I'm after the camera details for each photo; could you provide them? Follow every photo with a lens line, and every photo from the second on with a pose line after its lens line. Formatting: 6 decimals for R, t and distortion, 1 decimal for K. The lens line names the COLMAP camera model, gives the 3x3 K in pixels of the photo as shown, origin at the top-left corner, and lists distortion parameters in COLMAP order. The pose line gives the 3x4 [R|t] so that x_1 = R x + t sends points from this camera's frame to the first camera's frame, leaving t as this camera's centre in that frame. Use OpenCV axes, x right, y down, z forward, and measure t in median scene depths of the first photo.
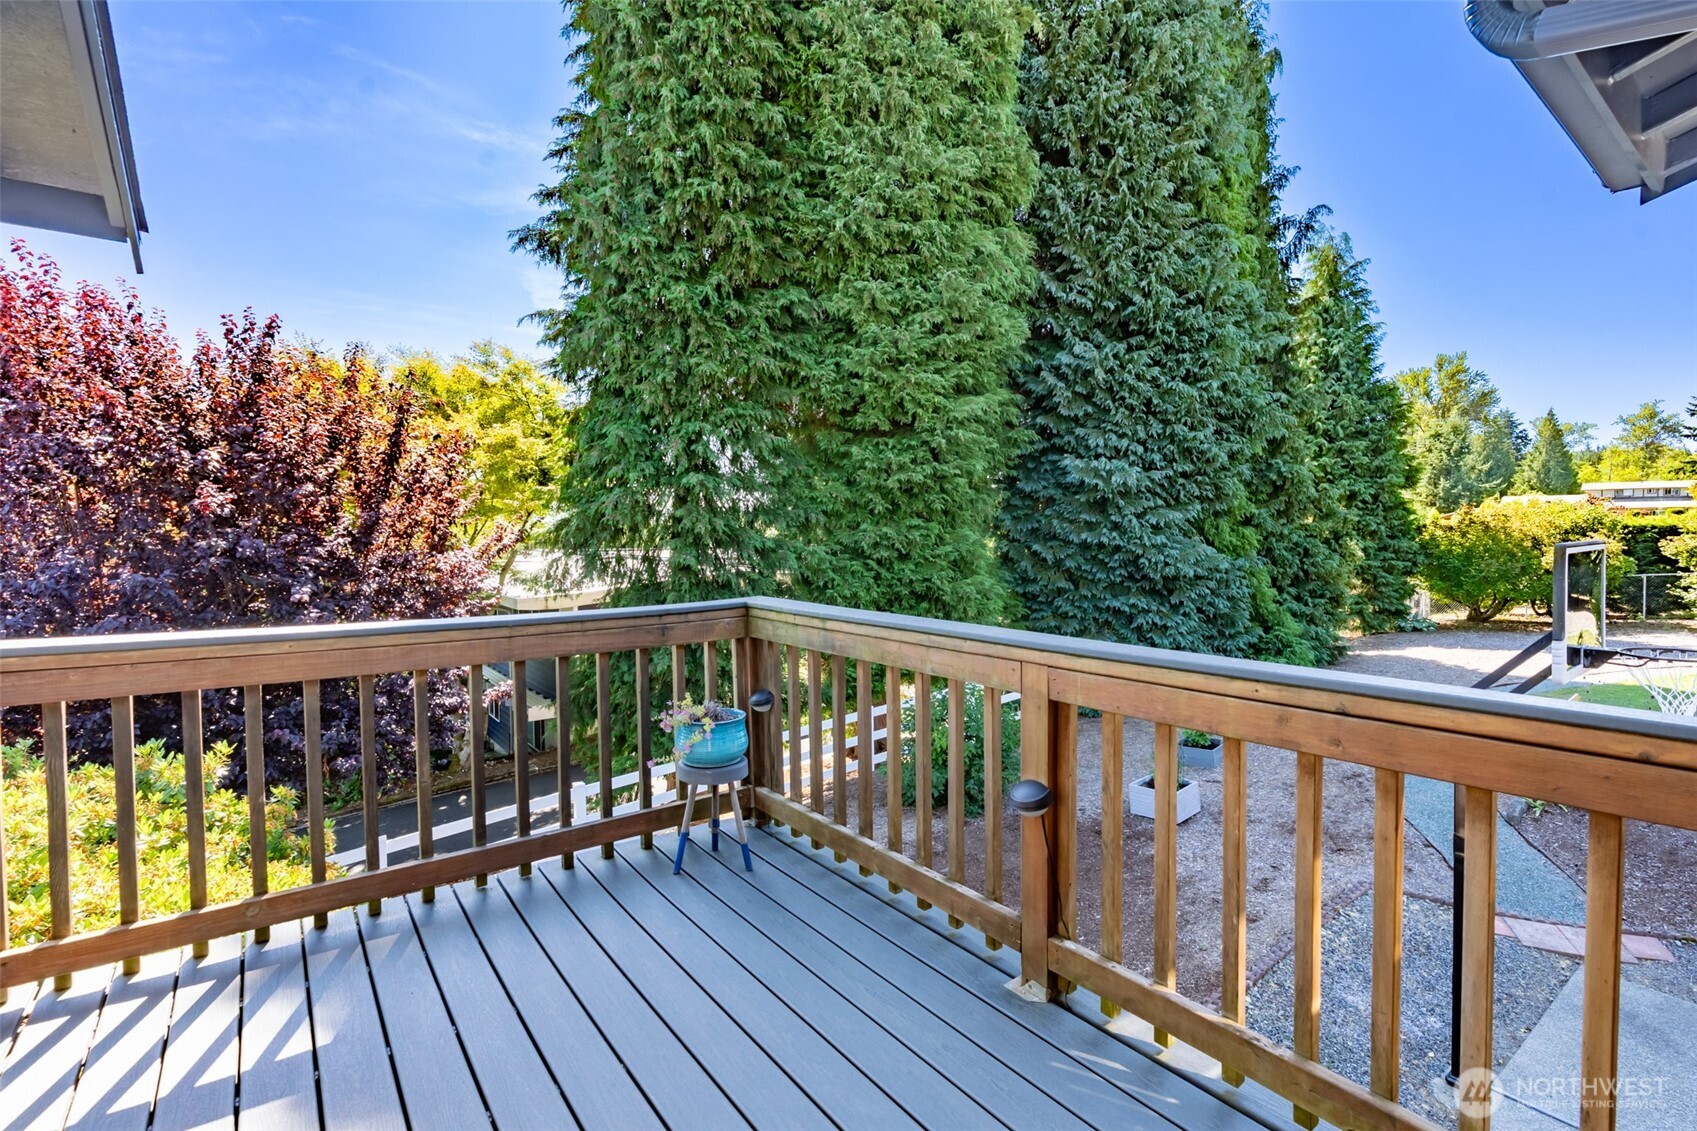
lens RADIAL K [[782.5, 0, 847.5], [0, 782.5, 570.0], [0, 0, 1]] dist [-0.005624, -0.002750]
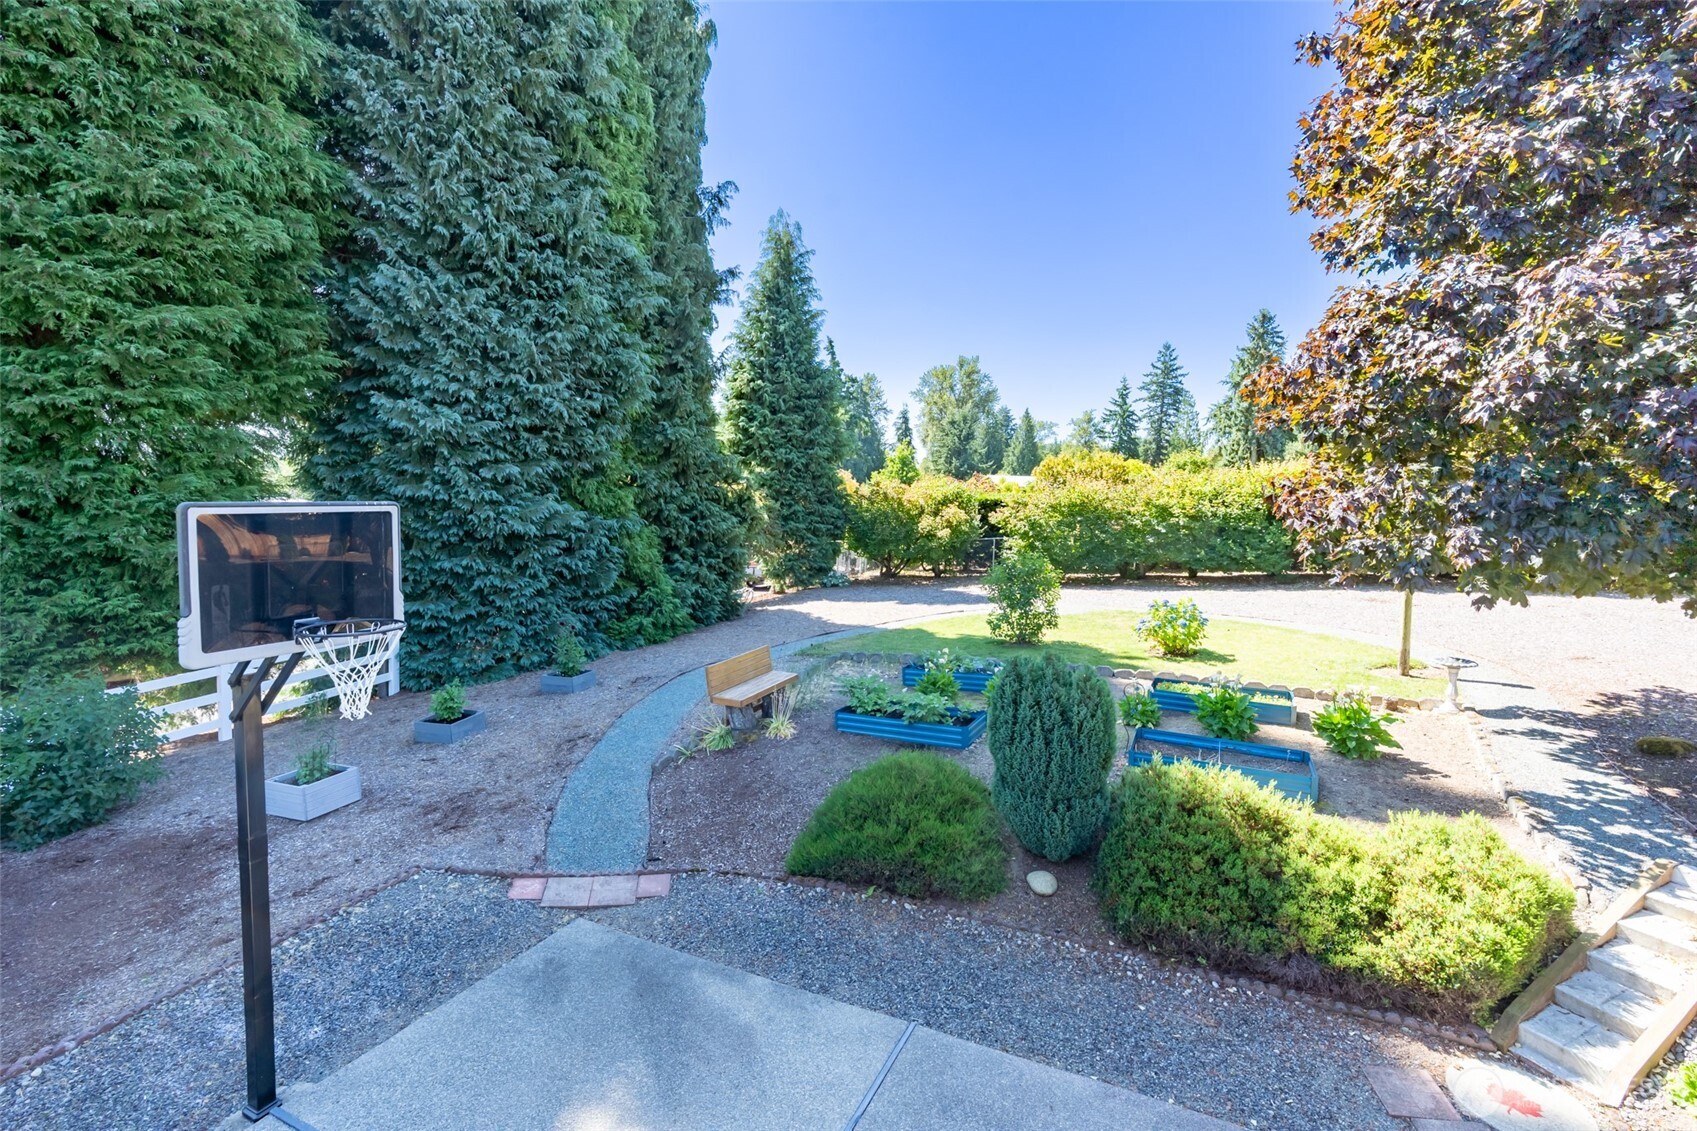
lens RADIAL K [[782.5, 0, 857.3], [0, 782.5, 562.4], [0, 0, 1]] dist [-0.005624, -0.002750]
pose [[0.873892, -0.005646, 0.486088, 0.311972], [-0.015548, 0.999096, 0.039557, -0.003626], [-0.485872, -0.042126, 0.873014, -0.024439]]
